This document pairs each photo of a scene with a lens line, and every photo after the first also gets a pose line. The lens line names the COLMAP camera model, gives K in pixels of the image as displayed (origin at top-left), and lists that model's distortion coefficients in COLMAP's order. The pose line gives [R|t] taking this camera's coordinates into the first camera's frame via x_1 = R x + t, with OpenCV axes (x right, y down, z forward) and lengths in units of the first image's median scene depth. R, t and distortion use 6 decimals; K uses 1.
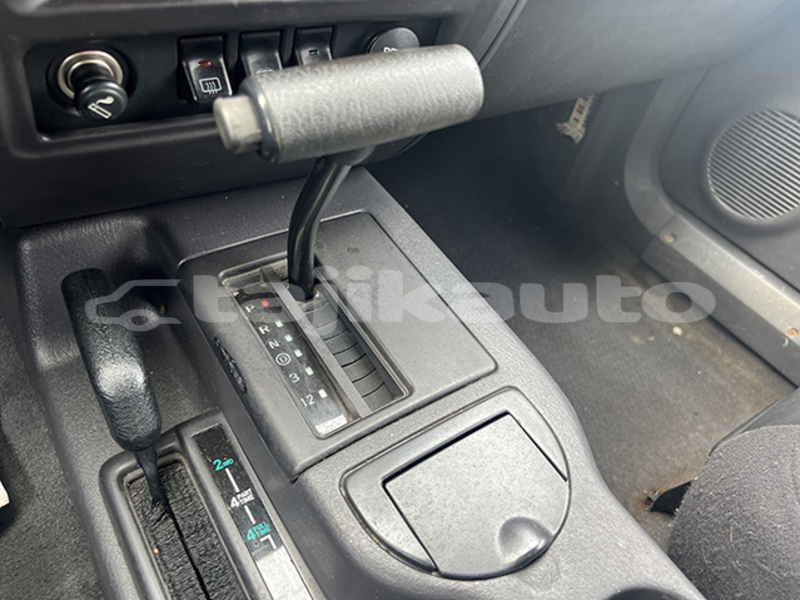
lens RADIAL K [[594.8, 0, 399.3], [0, 594.8, 311.7], [0, 0, 1]] dist [0.007953, 0.001587]
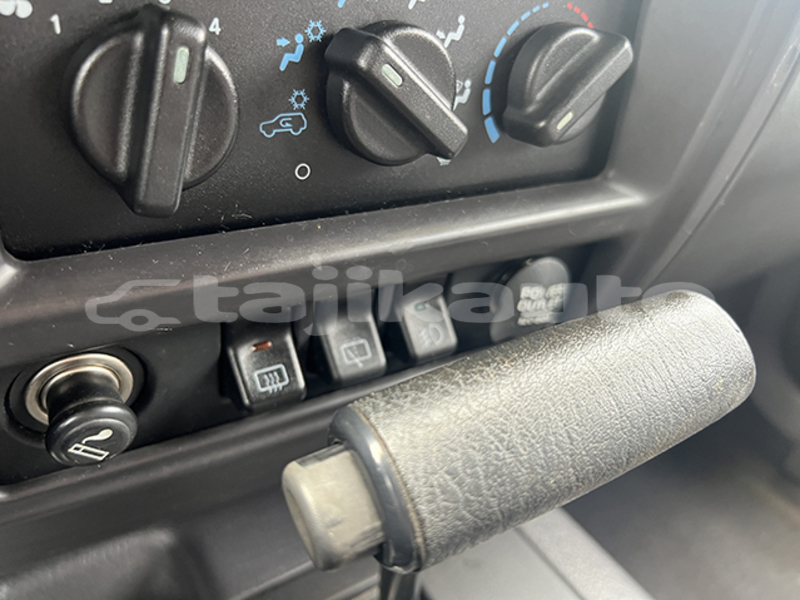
lens RADIAL K [[628.2, 0, 400.0], [0, 628.2, 300.0], [0, 0, 1]] dist [-0.005447, -0.011074]
pose [[0.994157, -0.084418, -0.067277, -0.142451], [0.060117, 0.950621, -0.304476, -0.269717], [0.089658, 0.298653, 0.950141, 0.393948]]
